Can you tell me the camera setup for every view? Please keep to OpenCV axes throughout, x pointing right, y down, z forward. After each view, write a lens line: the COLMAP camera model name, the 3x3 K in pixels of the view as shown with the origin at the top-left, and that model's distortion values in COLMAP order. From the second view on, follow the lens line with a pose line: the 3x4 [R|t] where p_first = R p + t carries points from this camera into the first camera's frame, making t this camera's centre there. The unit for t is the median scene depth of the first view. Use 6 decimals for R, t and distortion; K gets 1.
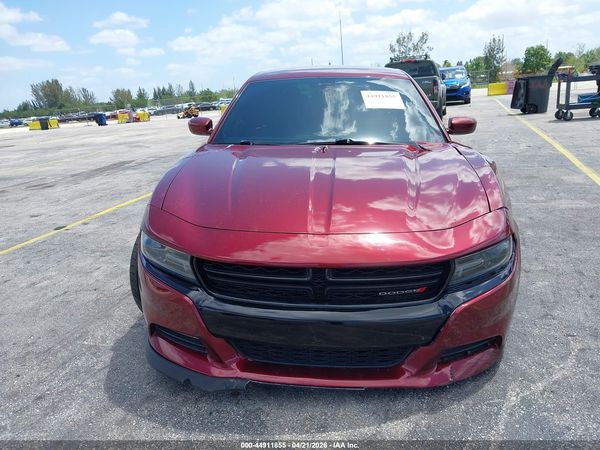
lens RADIAL K [[478.6, 0, 295.7], [0, 478.6, 225.1], [0, 0, 1]] dist [0.009363, -0.011233]
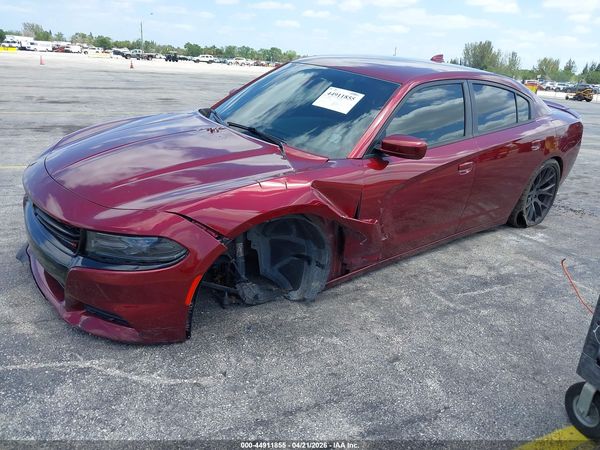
lens RADIAL K [[478.6, 0, 298.6], [0, 478.6, 222.2], [0, 0, 1]] dist [0.009363, -0.011233]
pose [[0.683033, 0.345945, -0.643263, 1.033933], [-0.305703, 0.935268, 0.178381, -0.227677], [0.663333, 0.074808, 0.744576, 0.334791]]
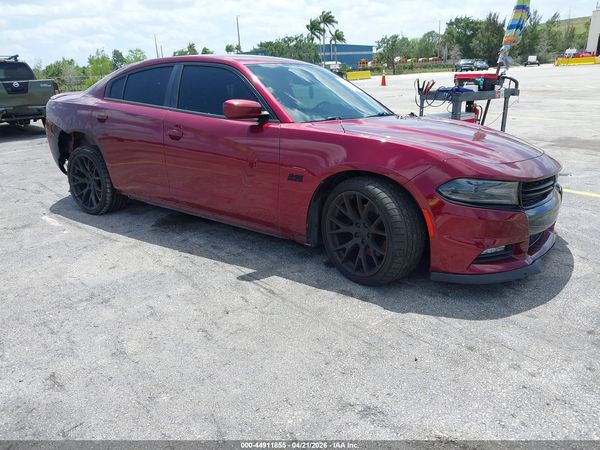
lens RADIAL K [[478.6, 0, 301.6], [0, 478.6, 230.3], [0, 0, 1]] dist [0.009363, -0.011233]
pose [[0.517973, -0.219011, 0.826884, -1.312756], [0.233089, 0.966225, 0.109907, -0.077130], [-0.823027, 0.135809, 0.551528, 0.590473]]
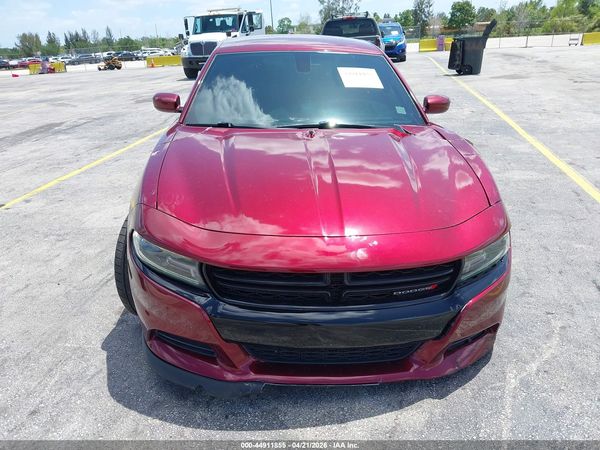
lens RADIAL K [[478.6, 0, 297.0], [0, 478.6, 228.1], [0, 0, 1]] dist [0.009363, -0.011233]
pose [[0.989390, -0.033184, 0.141446, -0.123188], [0.018966, 0.994735, 0.100709, -0.072288], [-0.144043, -0.096958, 0.984810, 0.029075]]
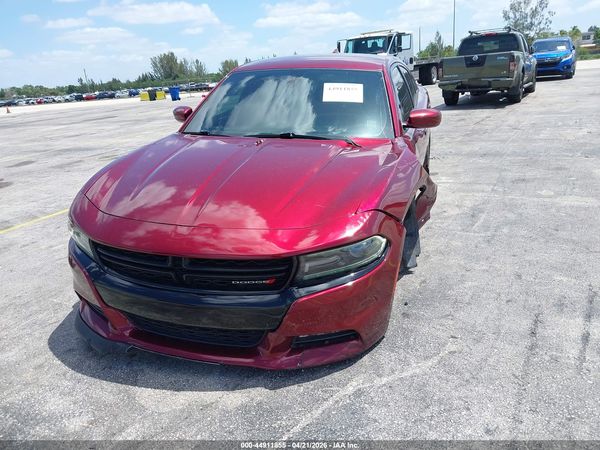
lens RADIAL K [[478.6, 0, 299.6], [0, 478.6, 222.8], [0, 0, 1]] dist [0.009363, -0.011233]
pose [[0.979405, 0.059797, -0.192849, 0.384875], [-0.049666, 0.997141, 0.056952, -0.047483], [0.195703, -0.046201, 0.979574, -0.042840]]
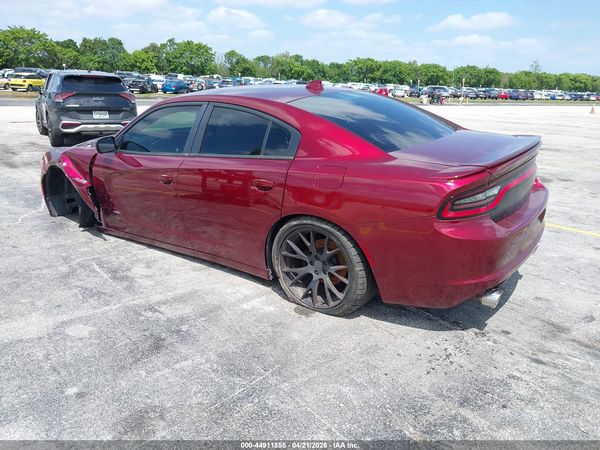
lens RADIAL K [[478.6, 0, 300.8], [0, 478.6, 222.6], [0, 0, 1]] dist [0.009363, -0.011233]
pose [[-0.523853, 0.298697, -0.797720, 1.419628], [-0.219166, 0.857709, 0.465082, -0.907805], [0.823131, 0.418468, -0.383850, 2.497288]]
